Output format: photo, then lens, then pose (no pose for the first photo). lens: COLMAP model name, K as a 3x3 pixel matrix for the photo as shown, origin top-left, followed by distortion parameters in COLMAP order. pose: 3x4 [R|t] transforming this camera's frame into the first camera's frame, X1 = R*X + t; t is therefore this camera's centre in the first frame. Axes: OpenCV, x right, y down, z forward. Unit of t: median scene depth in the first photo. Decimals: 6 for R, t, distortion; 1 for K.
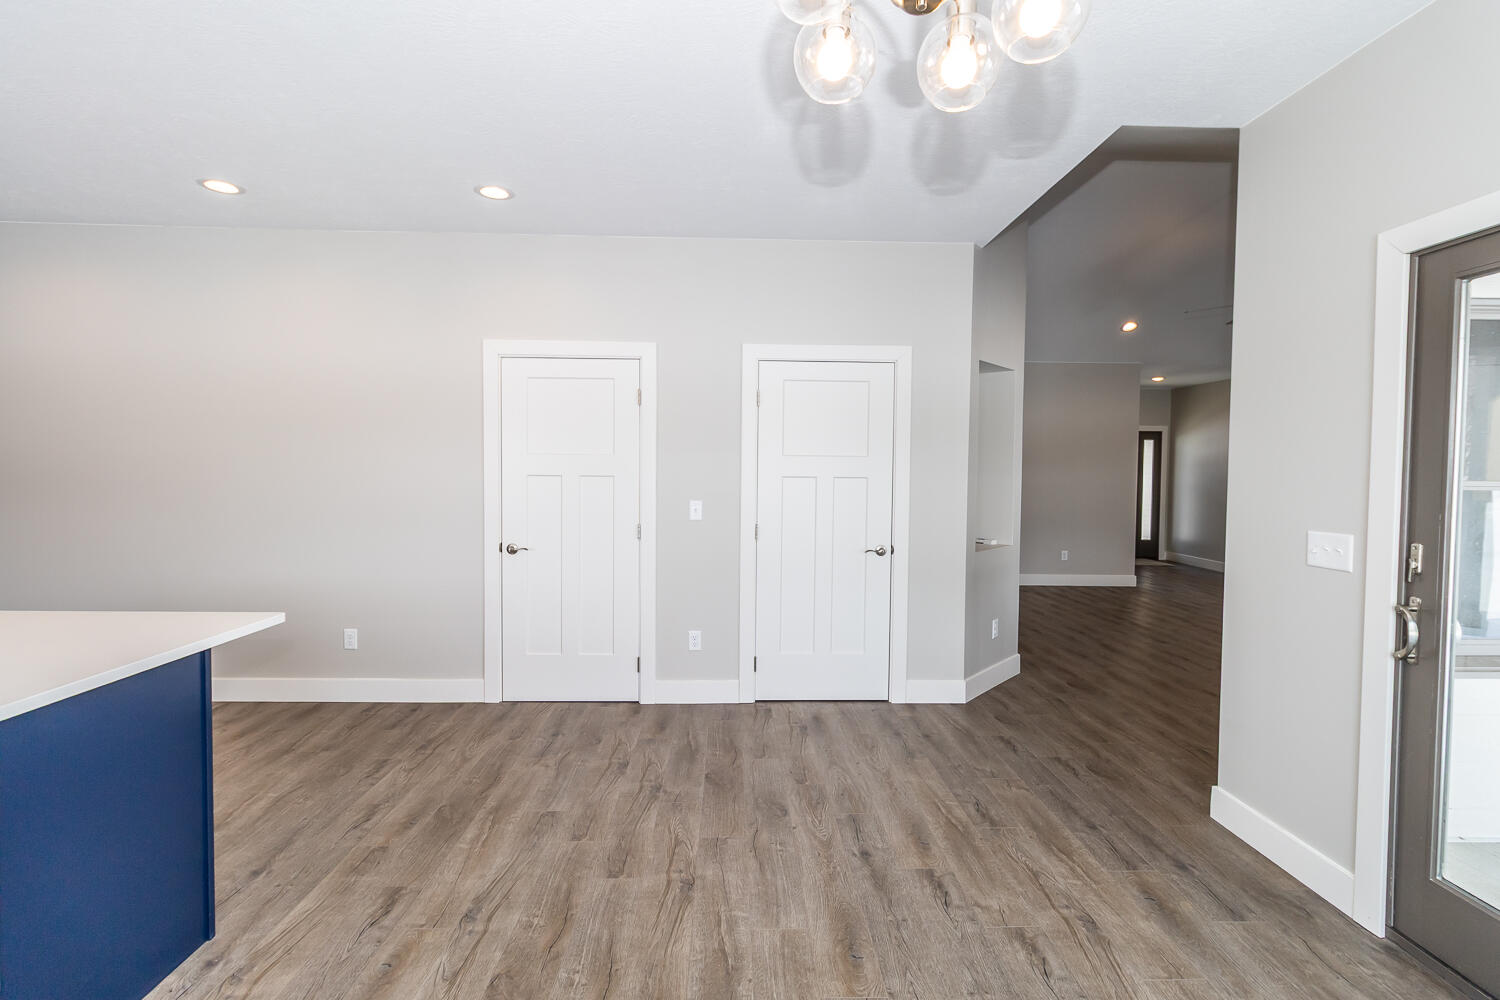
lens RADIAL K [[687.5, 0, 744.3], [0, 687.5, 484.4], [0, 0, 1]] dist [0.002197, 0.000174]
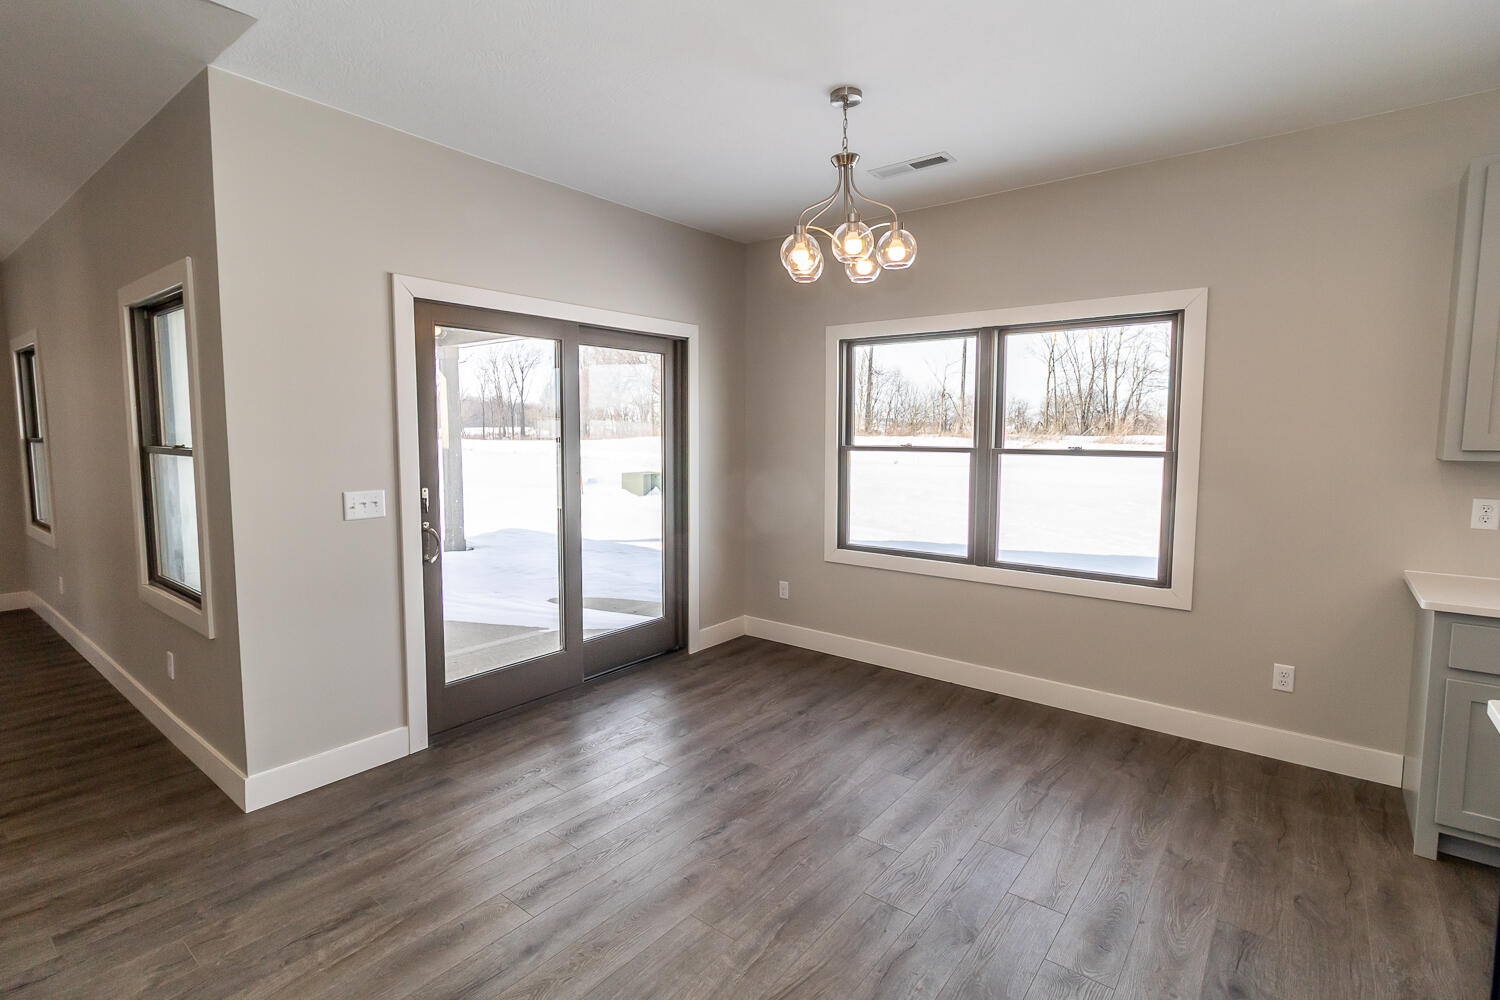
lens RADIAL K [[687.5, 0, 752.3], [0, 687.5, 509.2], [0, 0, 1]] dist [0.002197, 0.000174]
pose [[-0.773980, -0.081901, 0.627891, -0.344347], [0.000298, 0.991553, 0.129703, -0.042035], [-0.633210, 0.100575, -0.767418, 1.024399]]
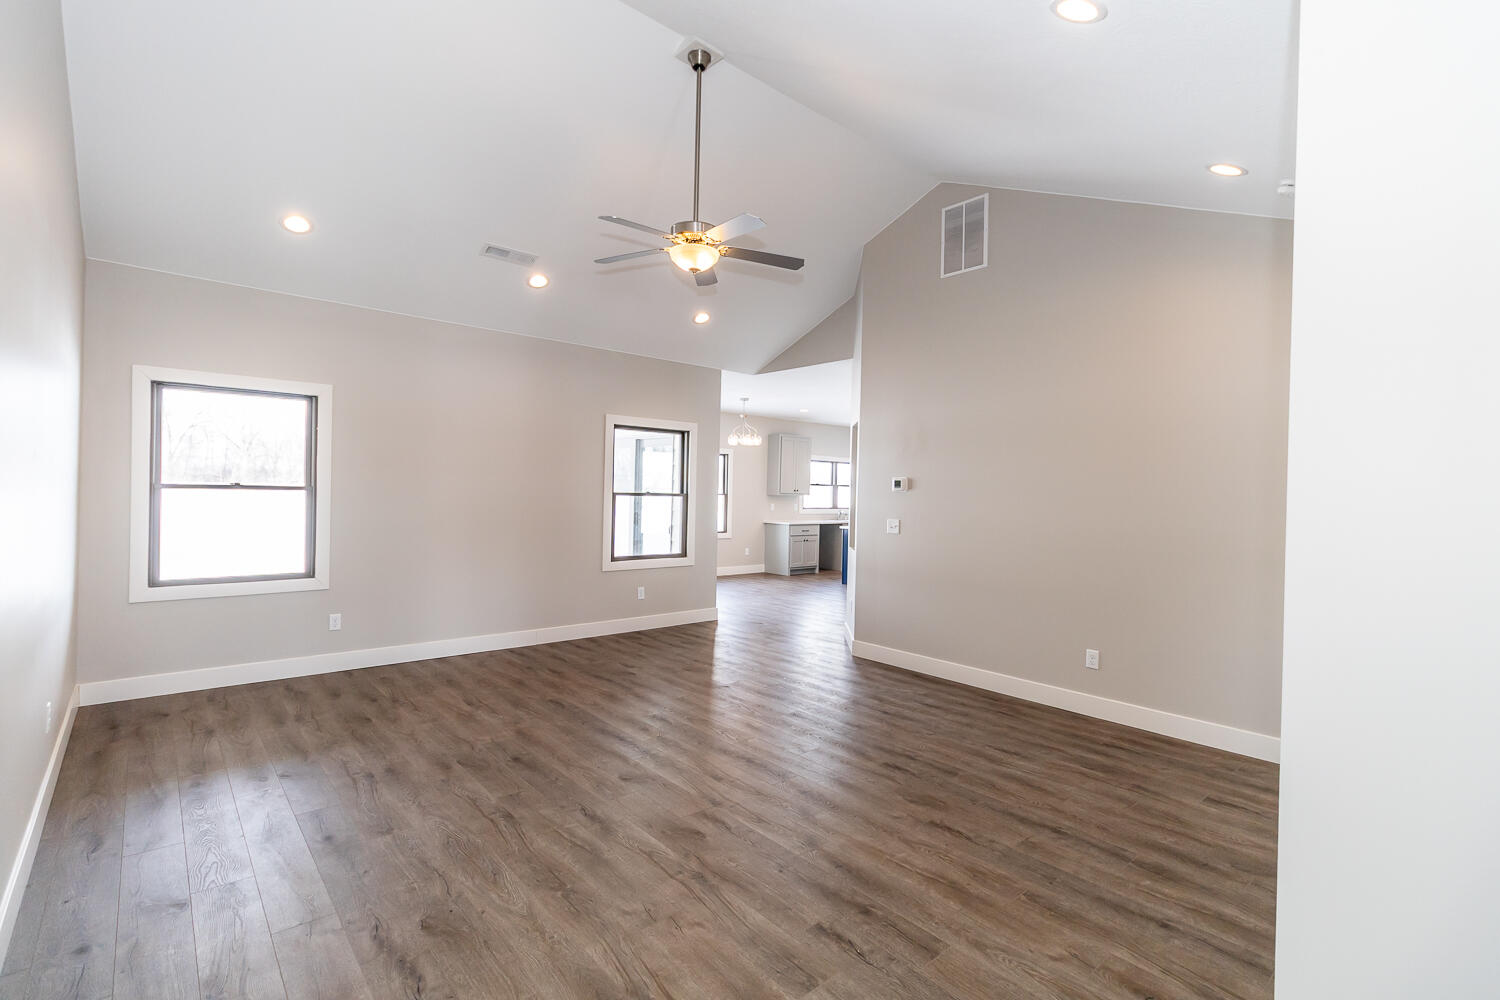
lens RADIAL K [[687.5, 0, 744.8], [0, 687.5, 489.4], [0, 0, 1]] dist [0.002197, 0.000174]
pose [[-0.773755, -0.031013, -0.632726, 1.945625], [-0.046581, 0.998882, 0.008003, -0.047702], [0.631771, 0.035666, -0.774335, 2.624913]]
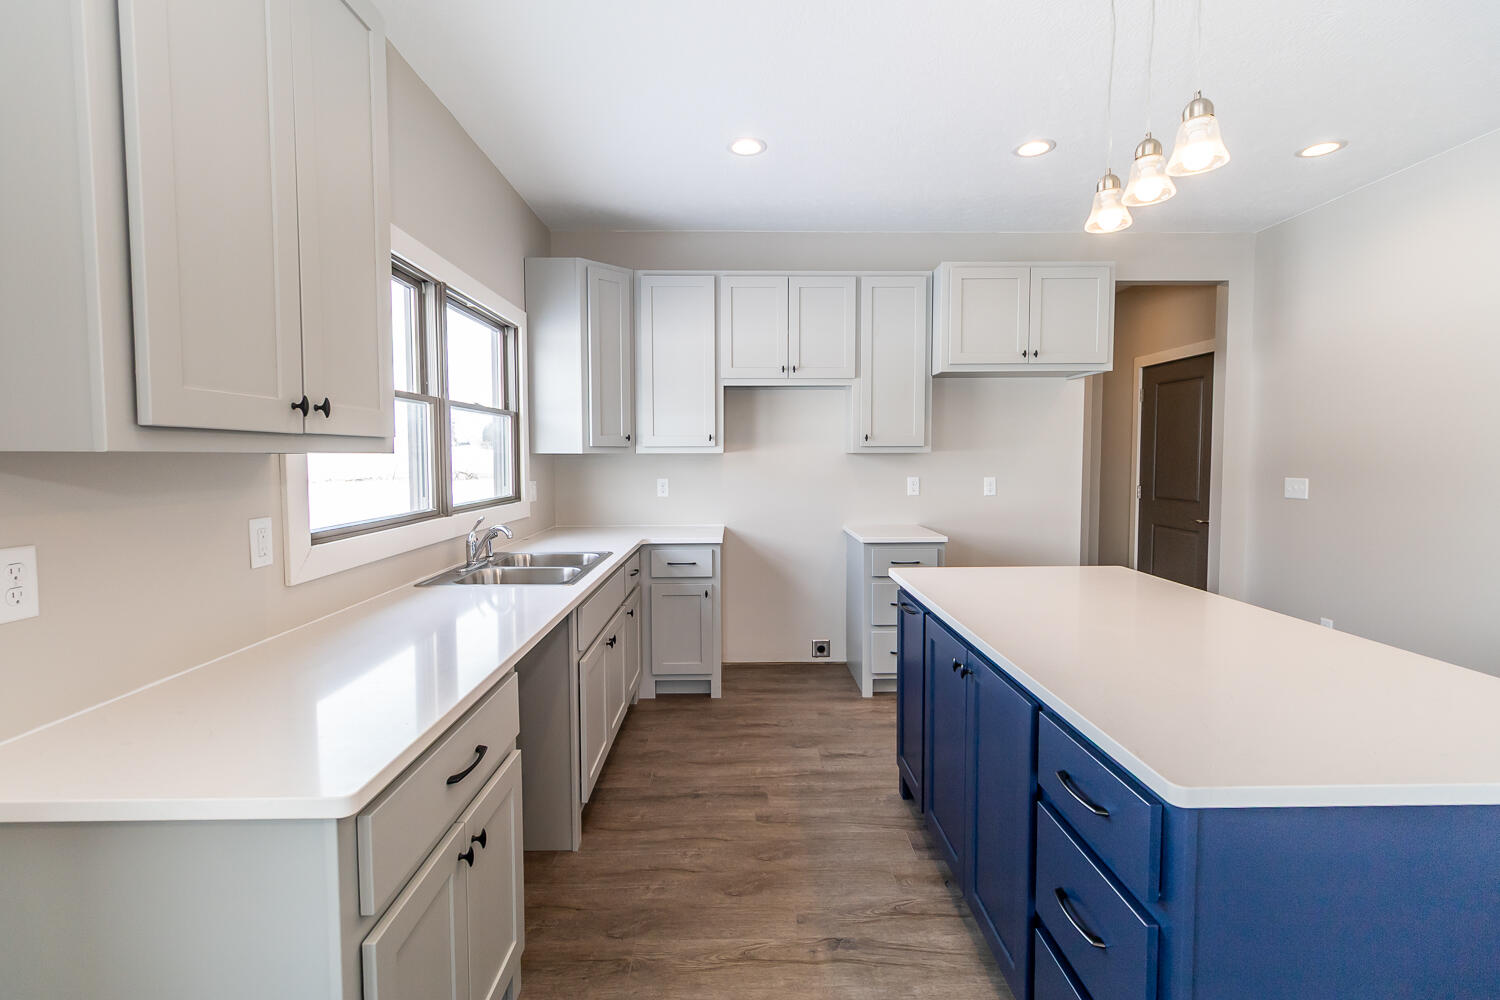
lens RADIAL K [[687.5, 0, 756.3], [0, 687.5, 497.0], [0, 0, 1]] dist [0.002197, 0.000174]
pose [[-0.004505, 0.049716, -0.998753, -0.172297], [-0.017739, 0.998602, 0.049788, 0.001640], [0.999833, 0.017941, -0.003617, 0.235116]]
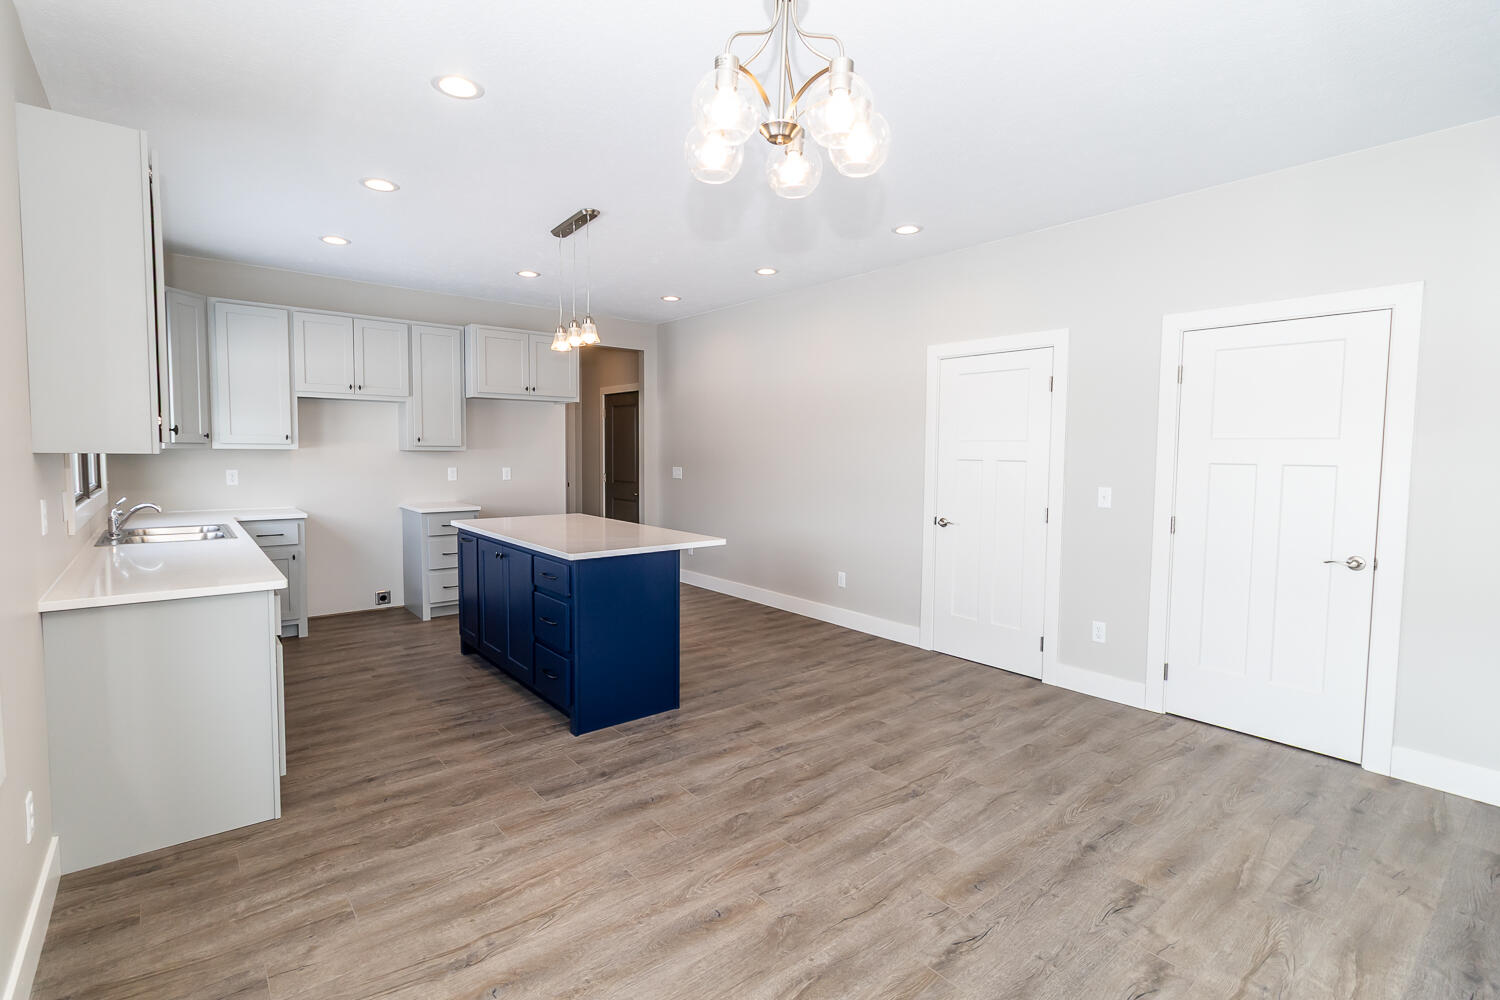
lens RADIAL K [[687.5, 0, 737.6], [0, 687.5, 500.5], [0, 0, 1]] dist [0.002197, 0.000174]
pose [[0.608567, 0.052949, -0.791734, 0.459044], [-0.020389, 0.998485, 0.051105, 0.001409], [0.793240, -0.014958, 0.608725, 0.006241]]
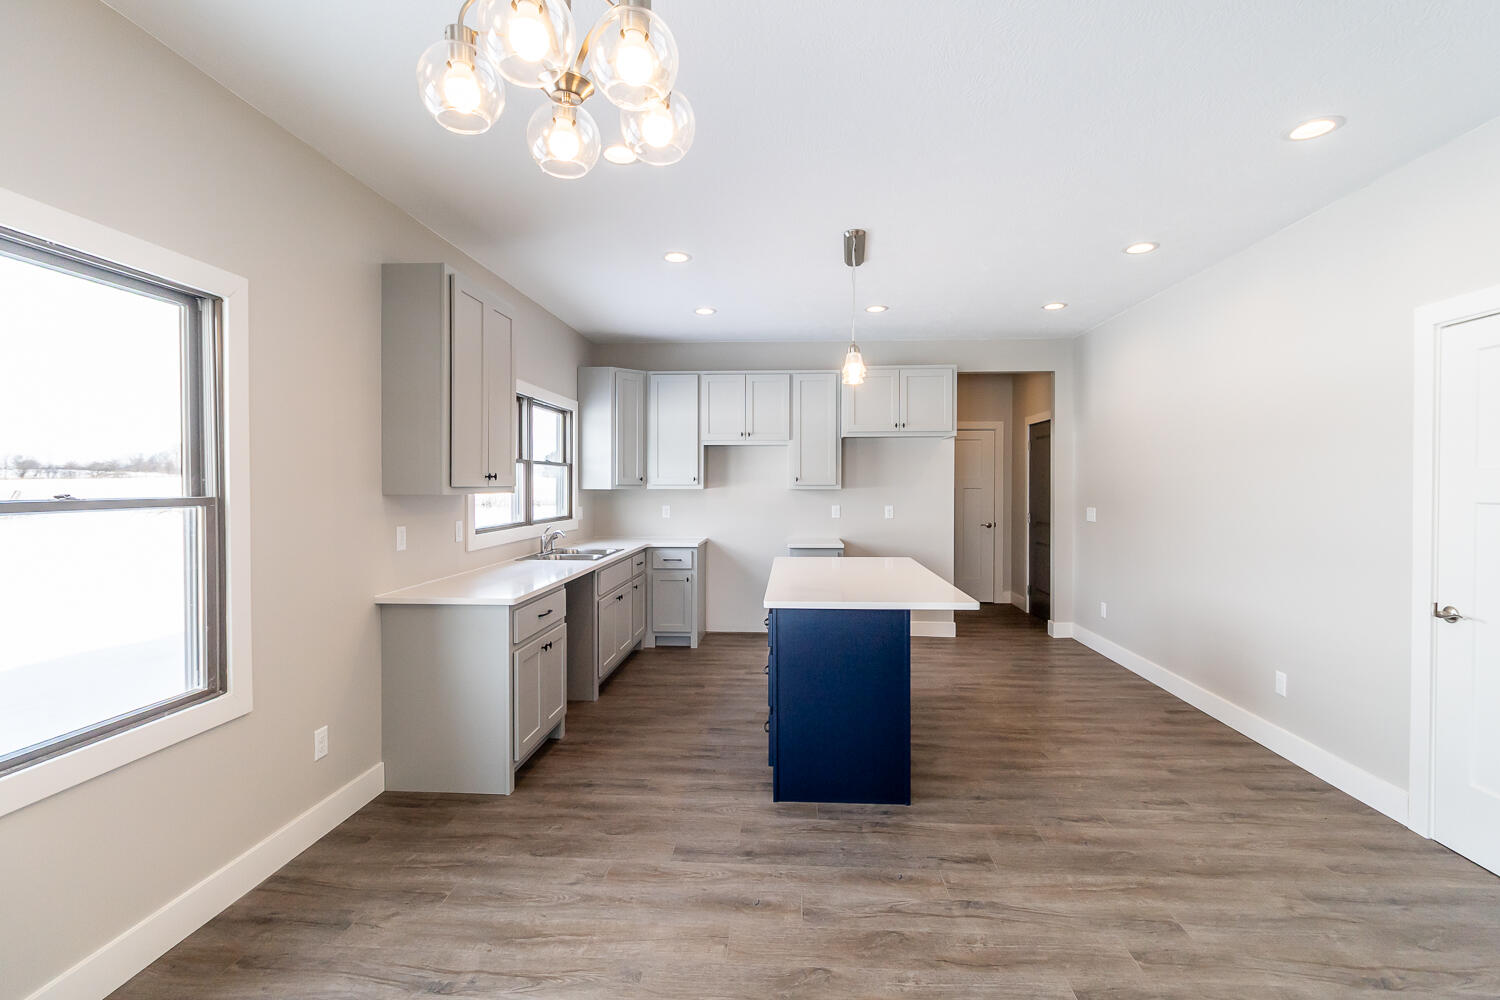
lens RADIAL K [[687.5, 0, 758.2], [0, 687.5, 498.4], [0, 0, 1]] dist [0.002197, 0.000174]
pose [[-0.080159, 0.010199, -0.996730, 0.452945], [-0.021772, 0.999691, 0.011980, -0.014737], [0.996544, 0.022662, -0.079912, 0.470588]]
